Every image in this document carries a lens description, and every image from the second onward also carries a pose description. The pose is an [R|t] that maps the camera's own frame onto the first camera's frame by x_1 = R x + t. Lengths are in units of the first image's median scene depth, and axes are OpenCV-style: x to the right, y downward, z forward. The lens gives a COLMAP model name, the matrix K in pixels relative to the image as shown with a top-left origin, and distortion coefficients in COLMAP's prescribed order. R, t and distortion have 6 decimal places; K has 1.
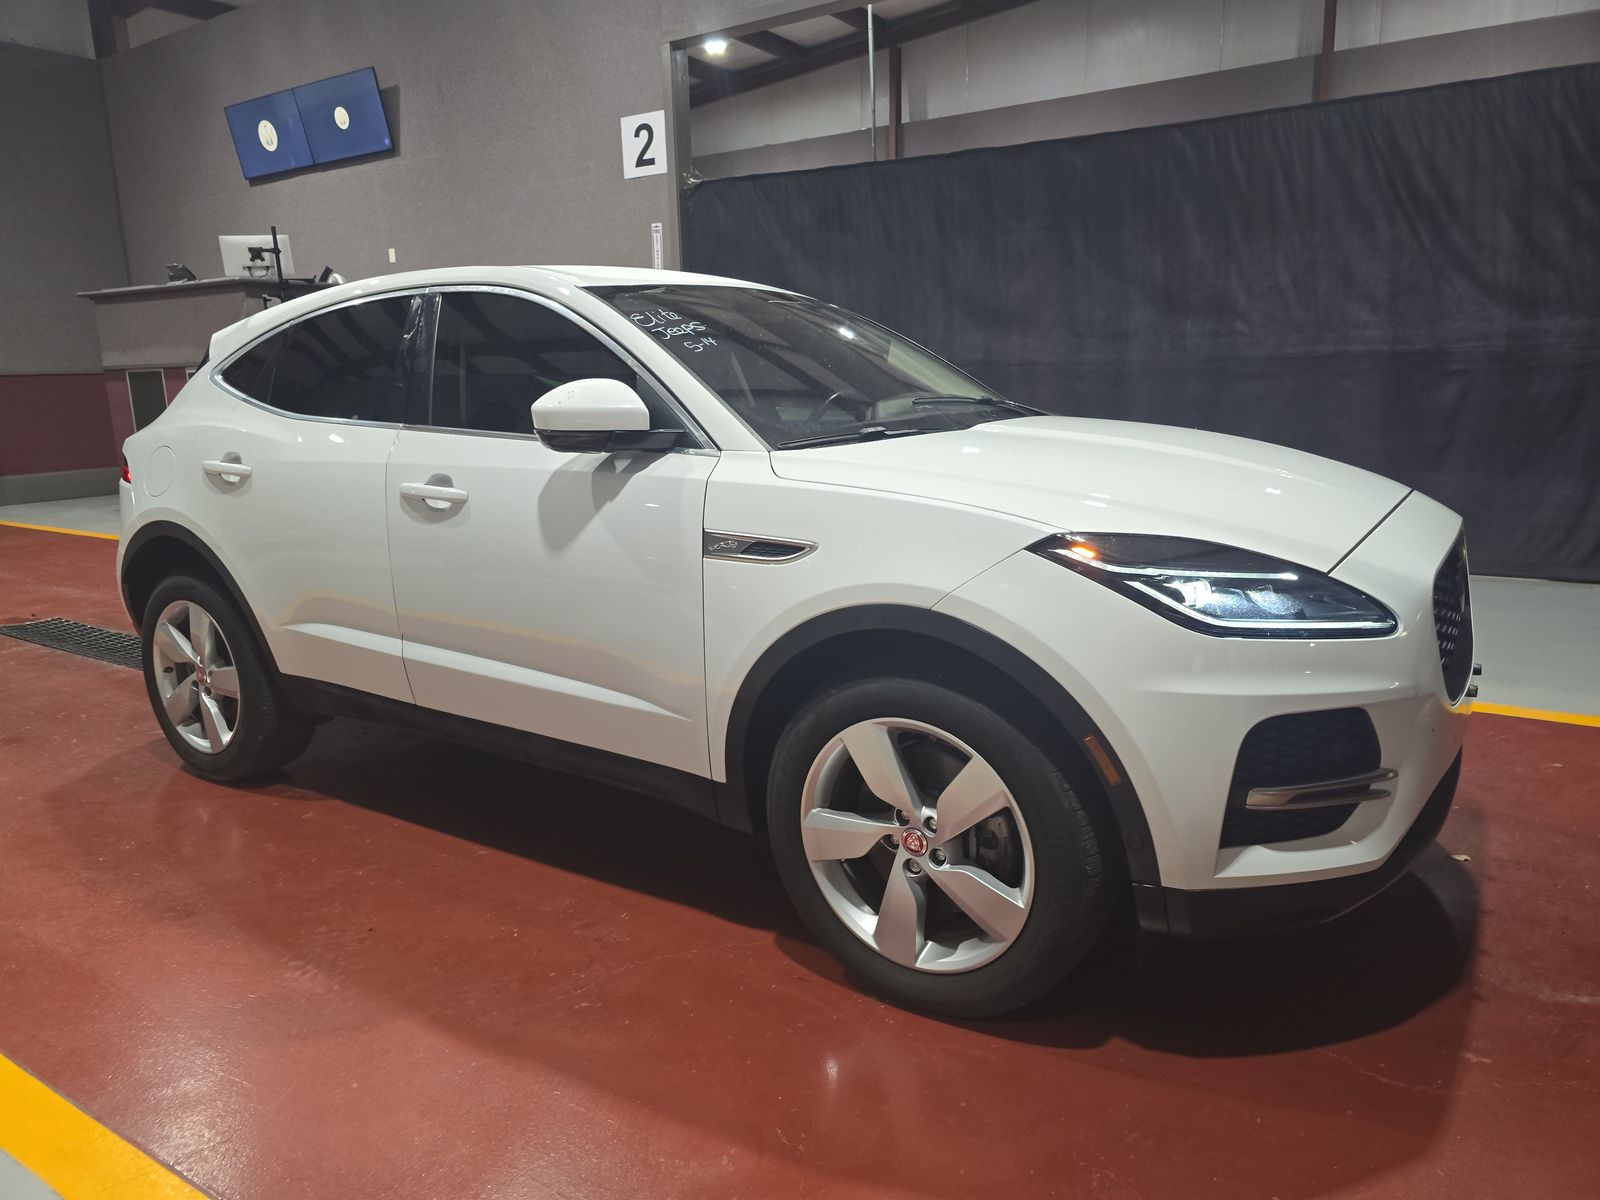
lens RADIAL K [[1080.0, 0, 800.0], [0, 1080.0, 600.0], [0, 0, 1]] dist [0.027455, -0.004006]
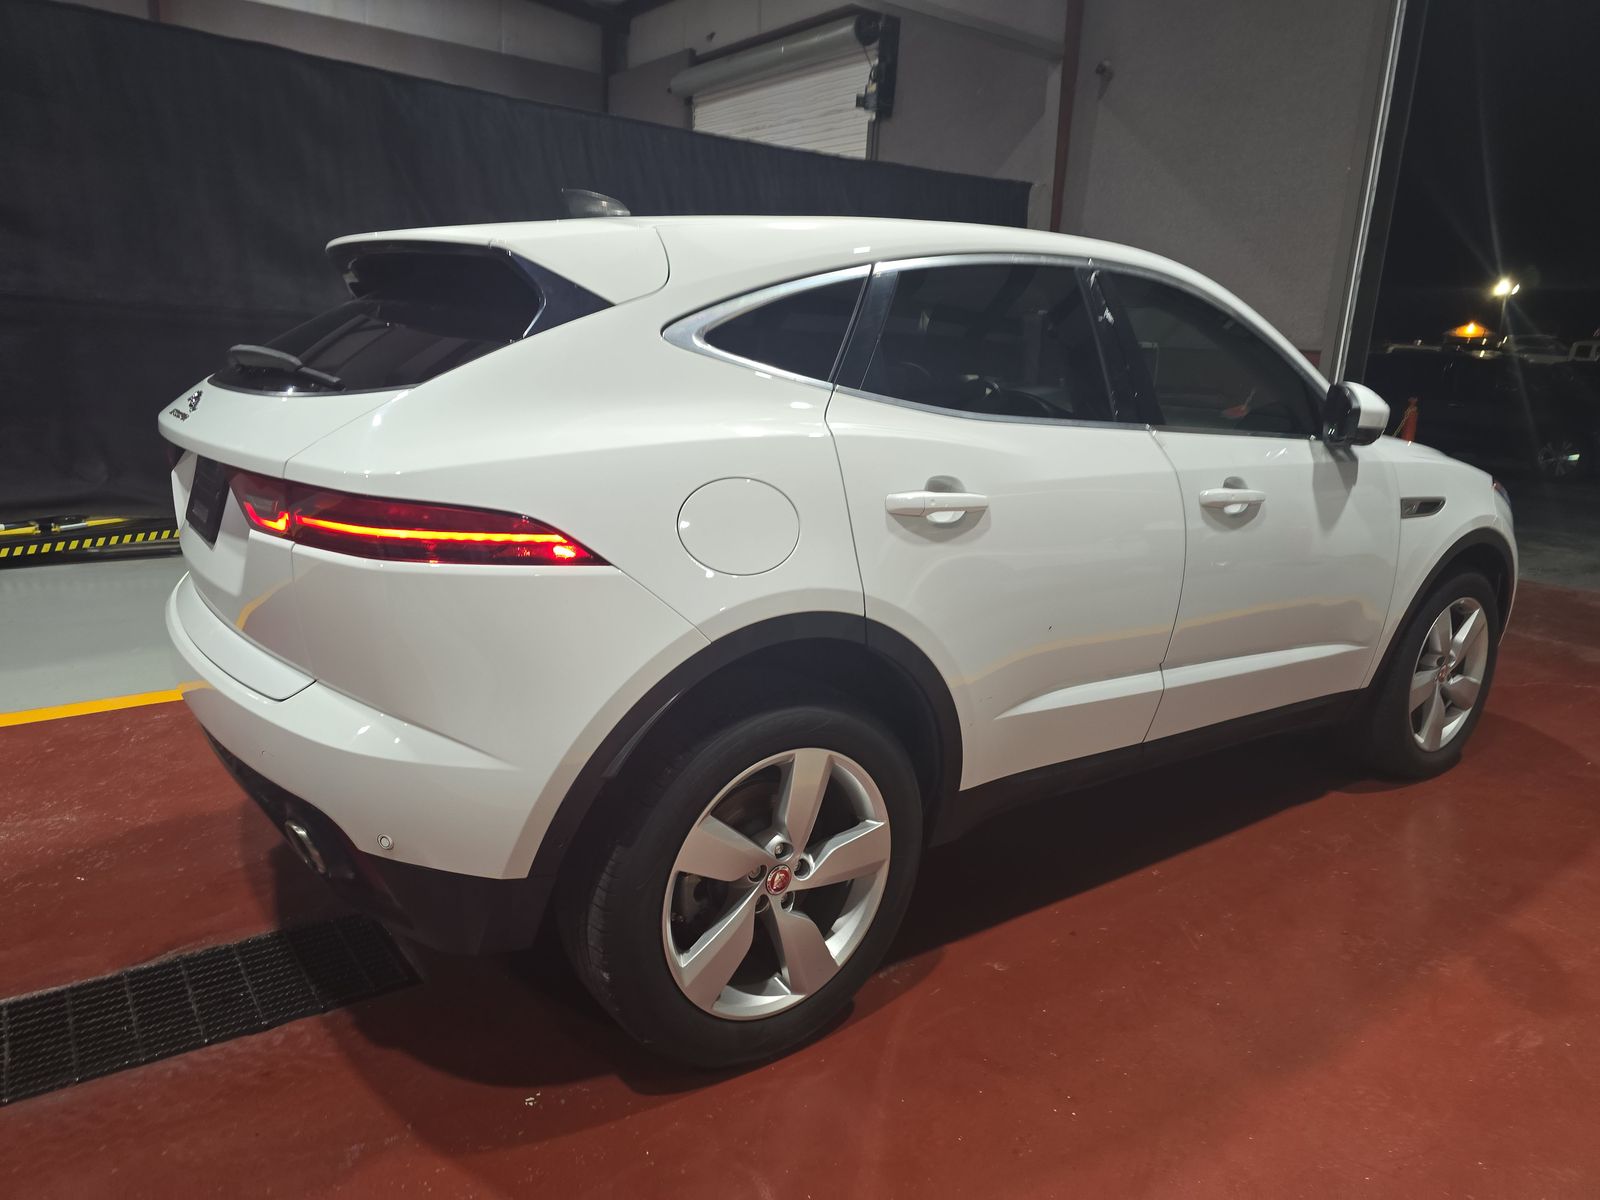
lens RADIAL K [[1080.0, 0, 800.0], [0, 1080.0, 600.0], [0, 0, 1]] dist [0.027455, -0.004006]
pose [[0.331987, -0.176362, 0.926651, -1.319014], [0.137379, 0.980932, 0.137475, -0.187589], [-0.933227, 0.081663, 0.349885, 1.001236]]
